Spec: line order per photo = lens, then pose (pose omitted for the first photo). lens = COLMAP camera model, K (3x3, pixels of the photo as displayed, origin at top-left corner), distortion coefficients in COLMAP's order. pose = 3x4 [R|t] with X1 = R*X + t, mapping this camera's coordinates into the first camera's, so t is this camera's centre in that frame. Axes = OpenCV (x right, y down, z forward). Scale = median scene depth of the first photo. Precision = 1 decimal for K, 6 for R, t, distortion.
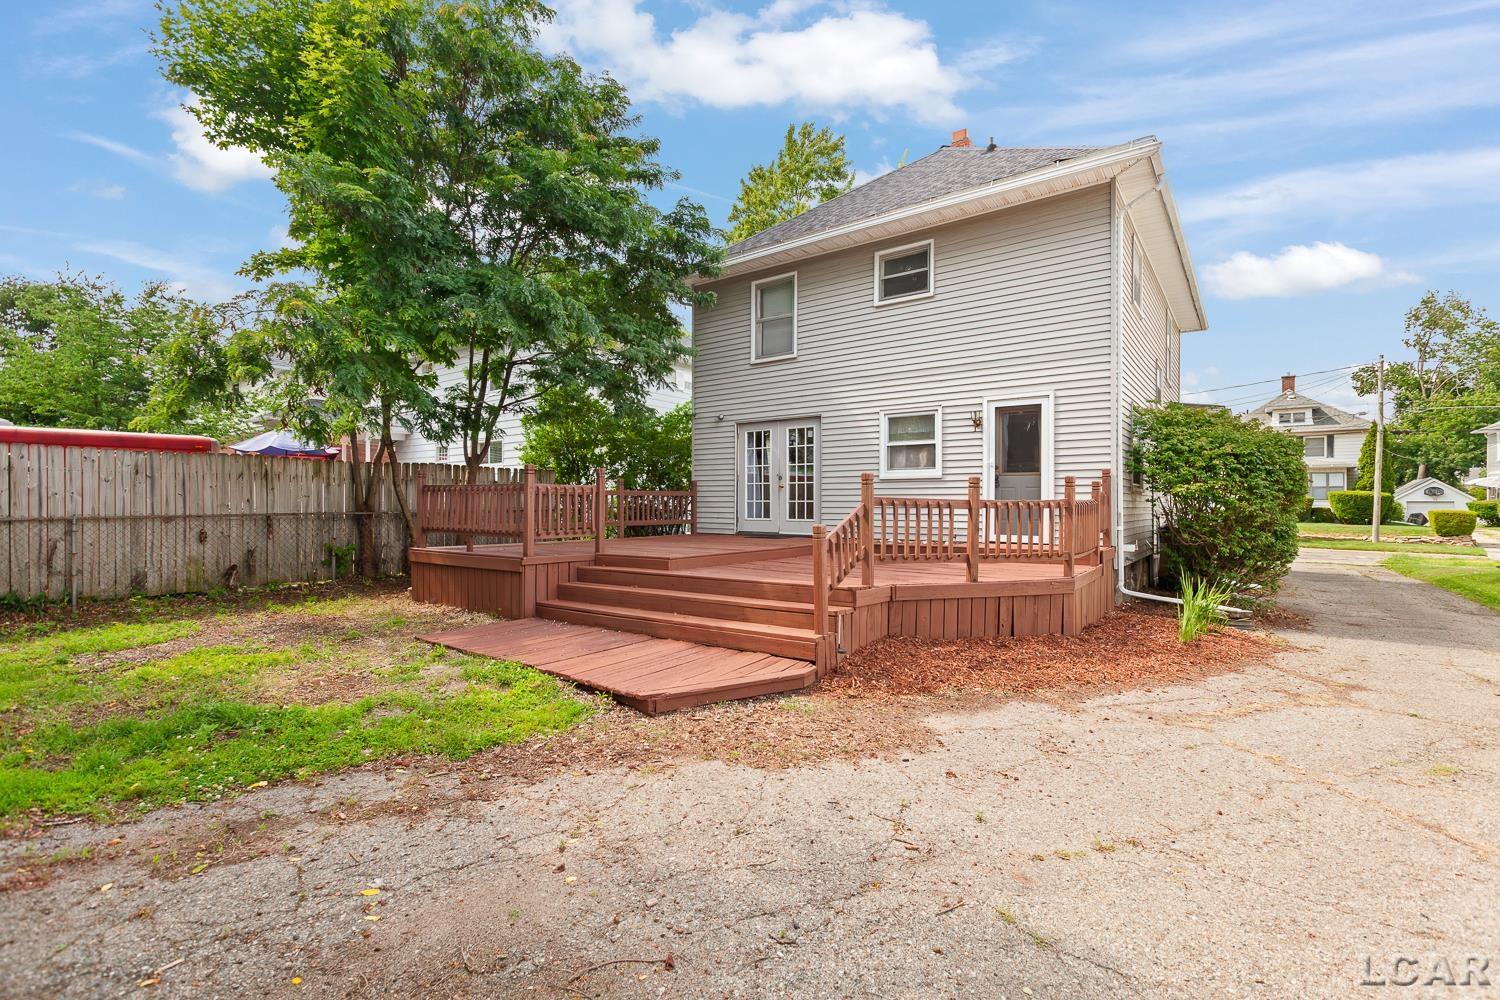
lens RADIAL K [[677.4, 0, 750.0], [0, 677.4, 500.0], [0, 0, 1]] dist [0.002360, 0.000062]
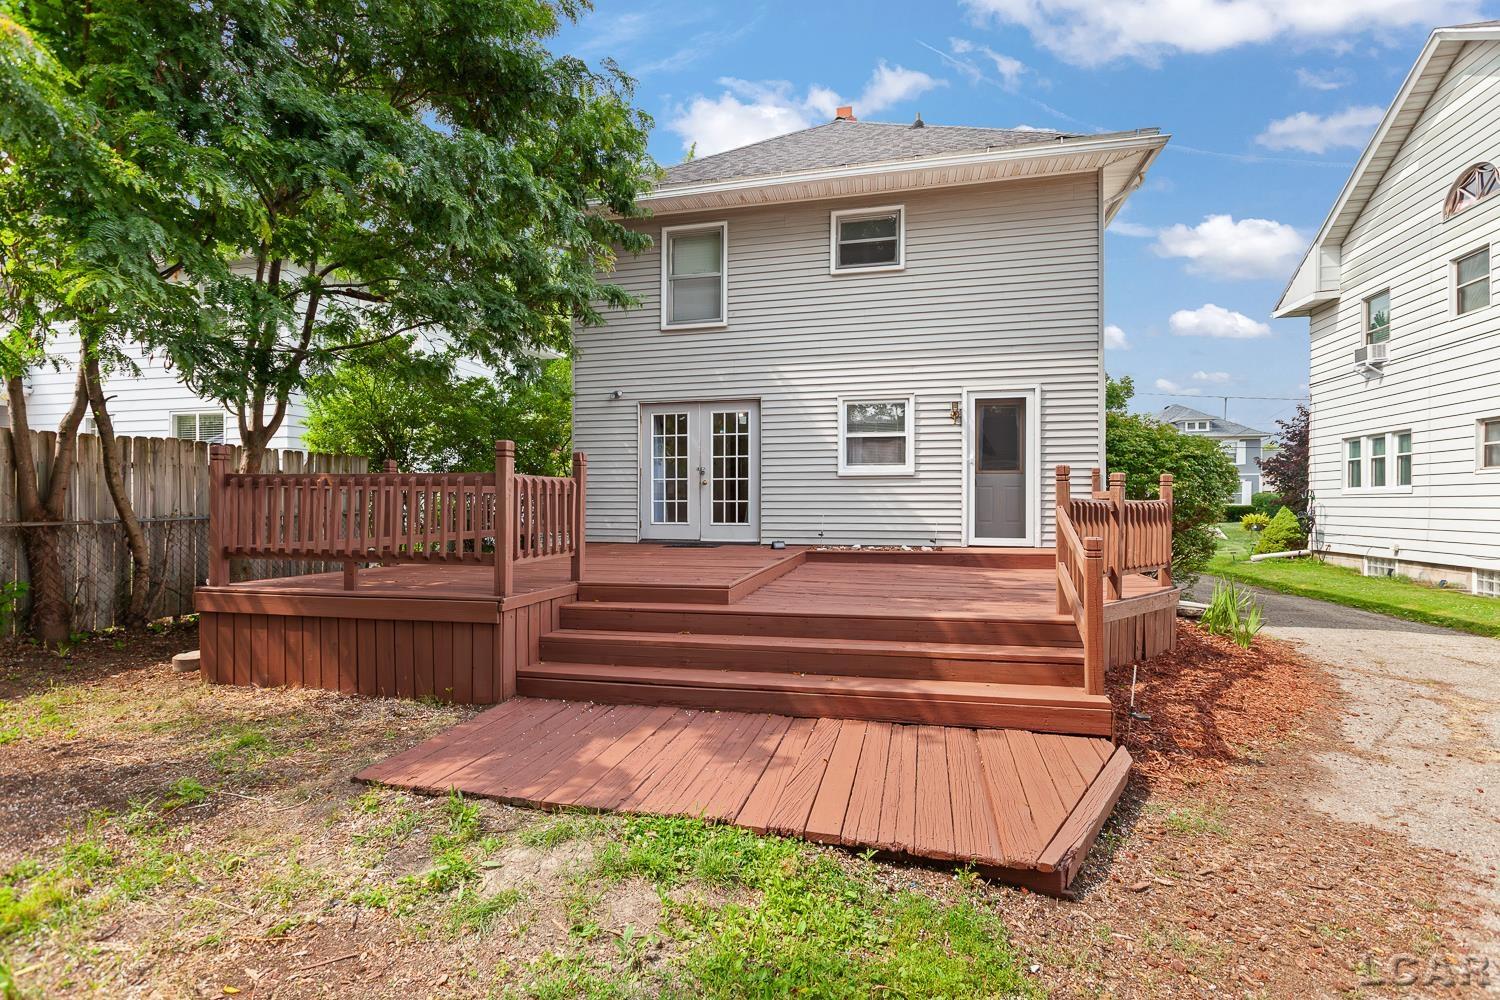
lens RADIAL K [[677.3, 0, 762.3], [0, 677.3, 502.4], [0, 0, 1]] dist [0.004304, 0.000188]
pose [[0.915171, -0.001281, 0.403064, -0.248684], [-0.000748, 0.999988, 0.004875, -0.000986], [-0.403066, -0.004763, 0.915159, 0.253718]]
